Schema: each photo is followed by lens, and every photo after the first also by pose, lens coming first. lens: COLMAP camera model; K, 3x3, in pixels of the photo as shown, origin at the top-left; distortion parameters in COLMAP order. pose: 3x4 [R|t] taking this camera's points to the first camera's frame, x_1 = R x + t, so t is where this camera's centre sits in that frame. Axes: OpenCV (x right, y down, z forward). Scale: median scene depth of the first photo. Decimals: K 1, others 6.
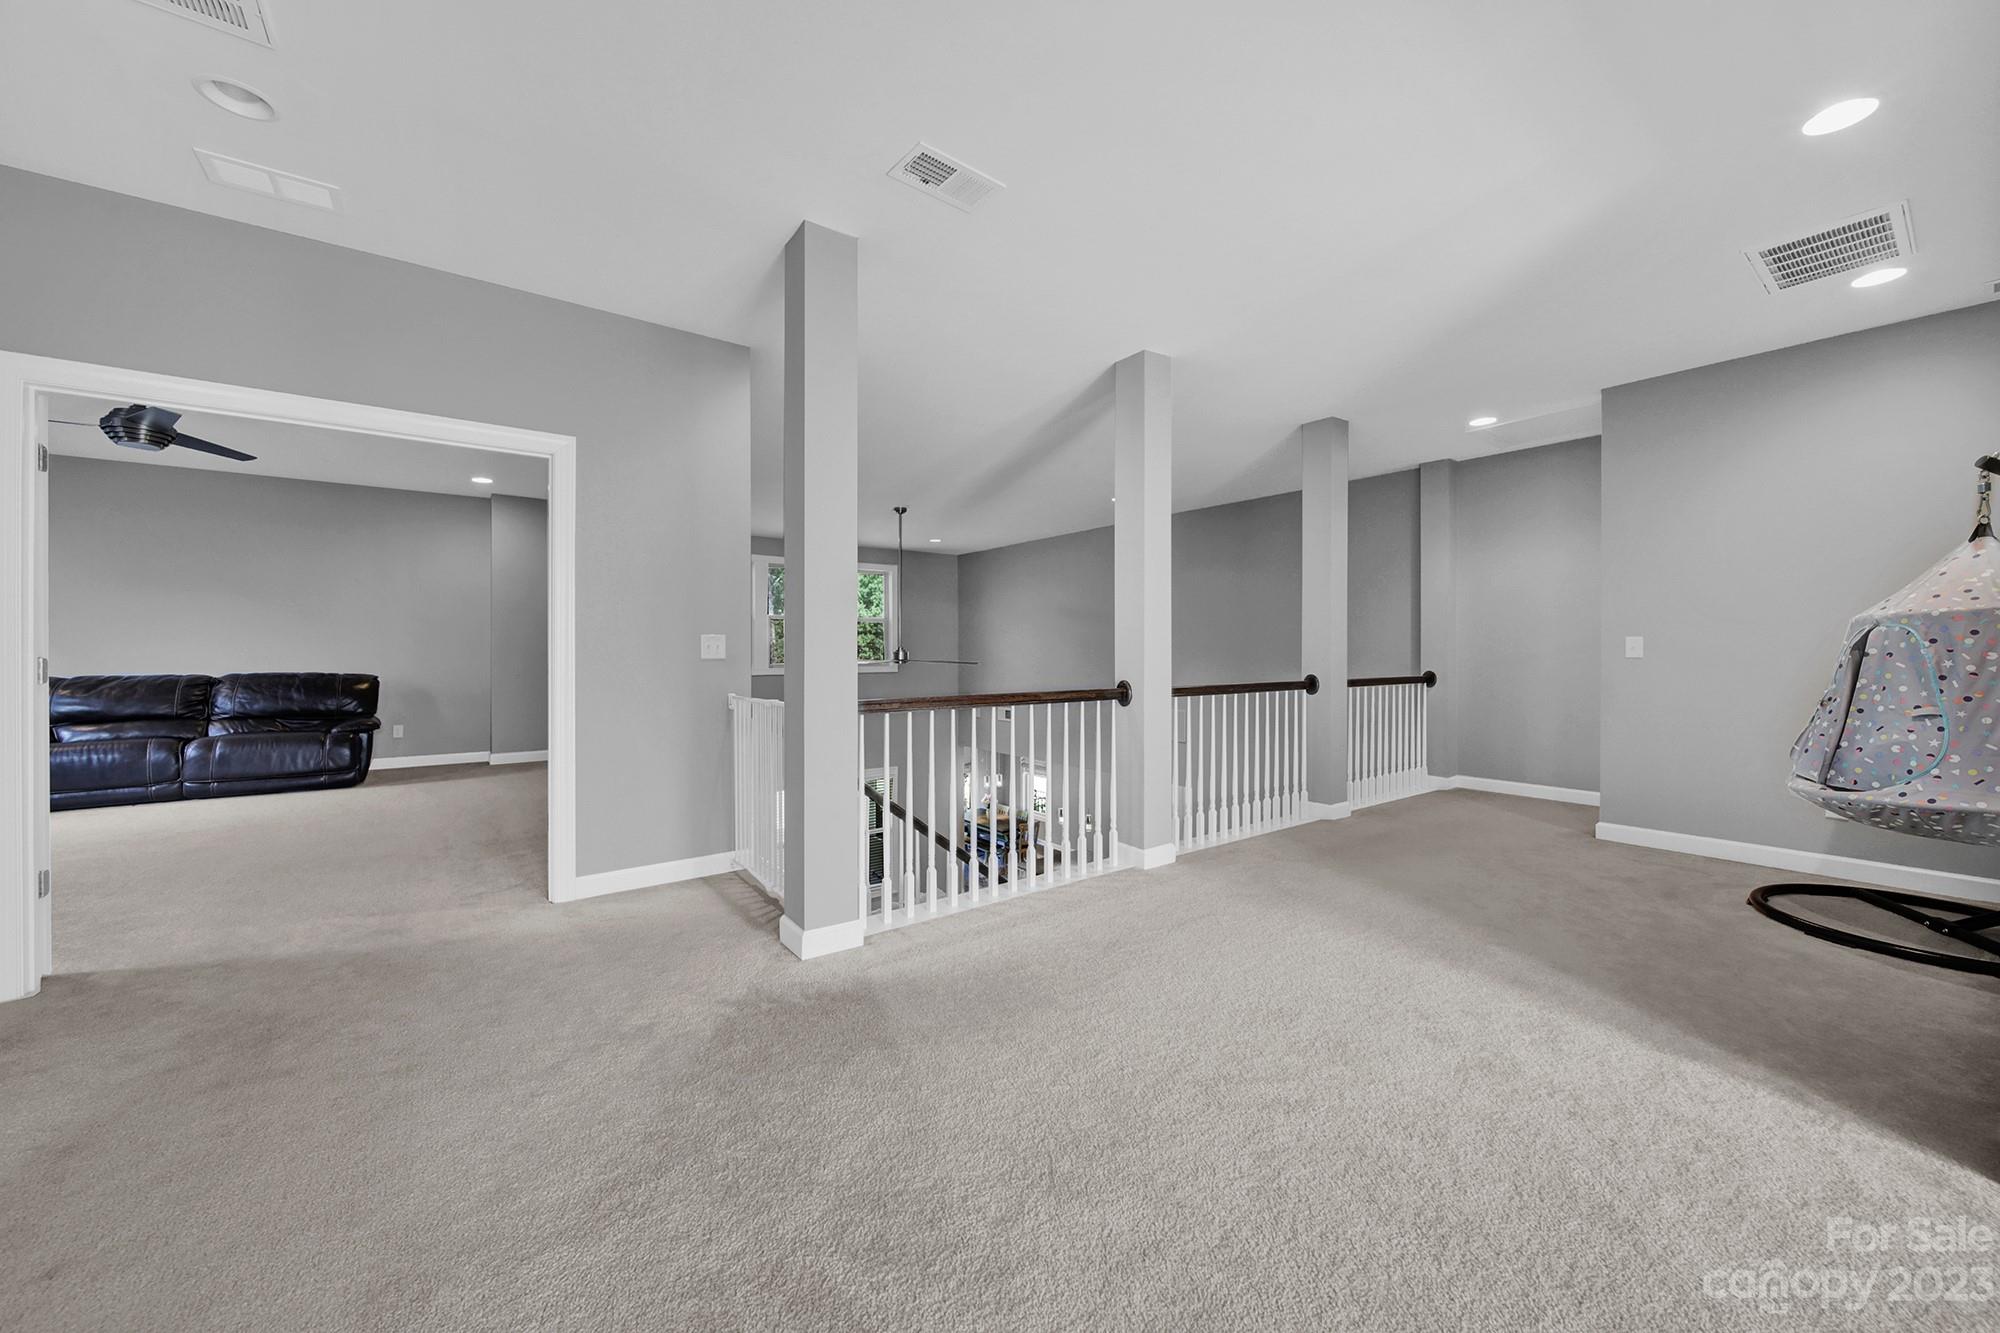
lens RADIAL K [[733.2, 0, 998.6], [0, 733.2, 656.5], [0, 0, 1]] dist [0.017623, 0.000119]
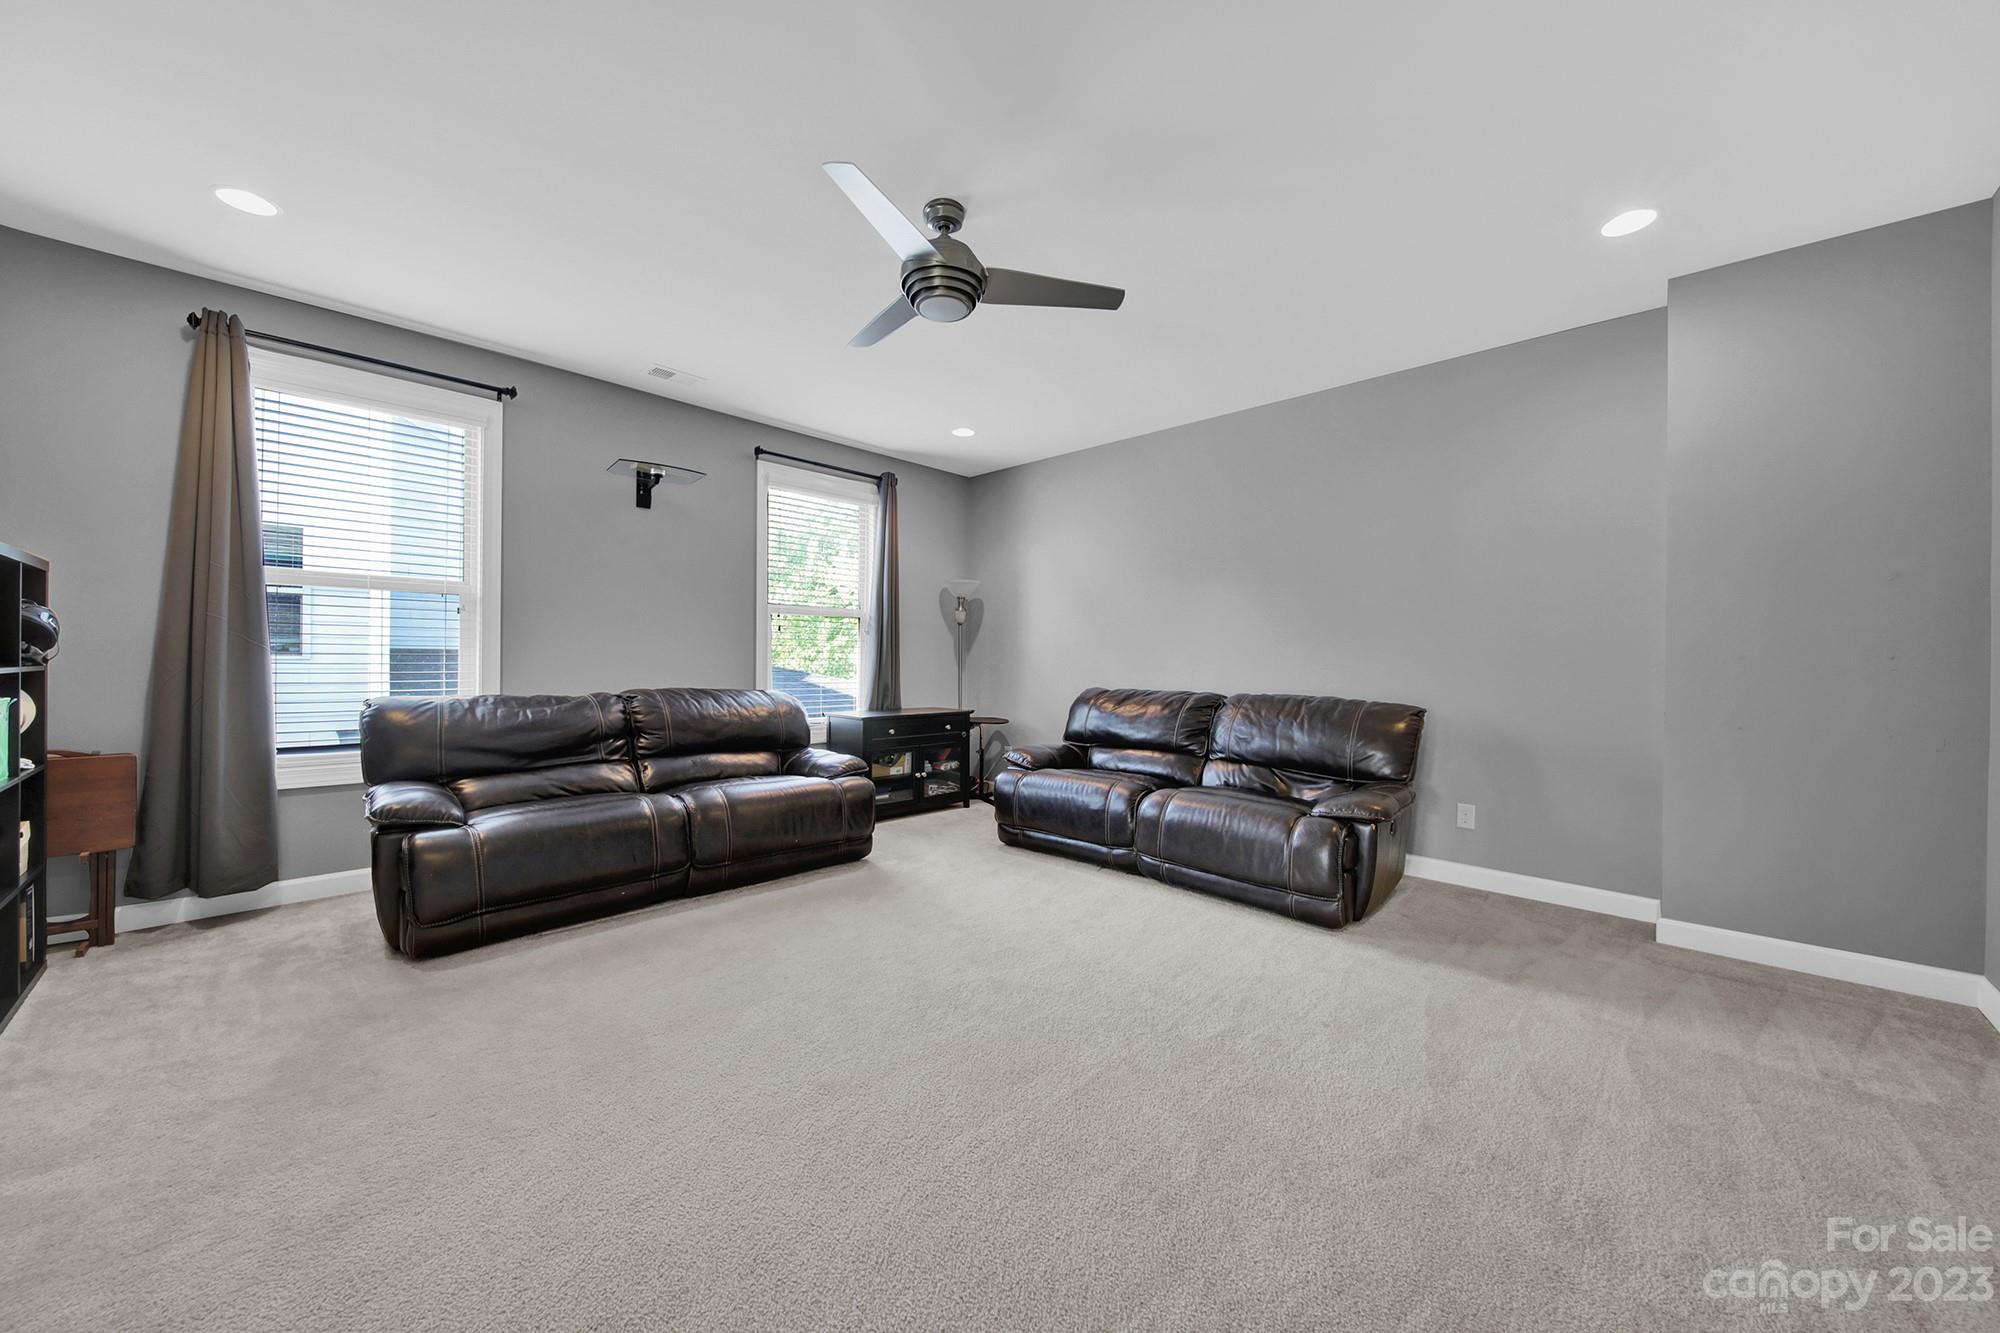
lens RADIAL K [[733.2, 0, 998.3], [0, 733.2, 658.4], [0, 0, 1]] dist [0.017623, 0.000119]
pose [[0.163946, -0.001689, -0.986468, -0.405613], [-0.018505, 0.999817, -0.004787, -0.001158], [0.986296, 0.019040, 0.163884, 0.675556]]
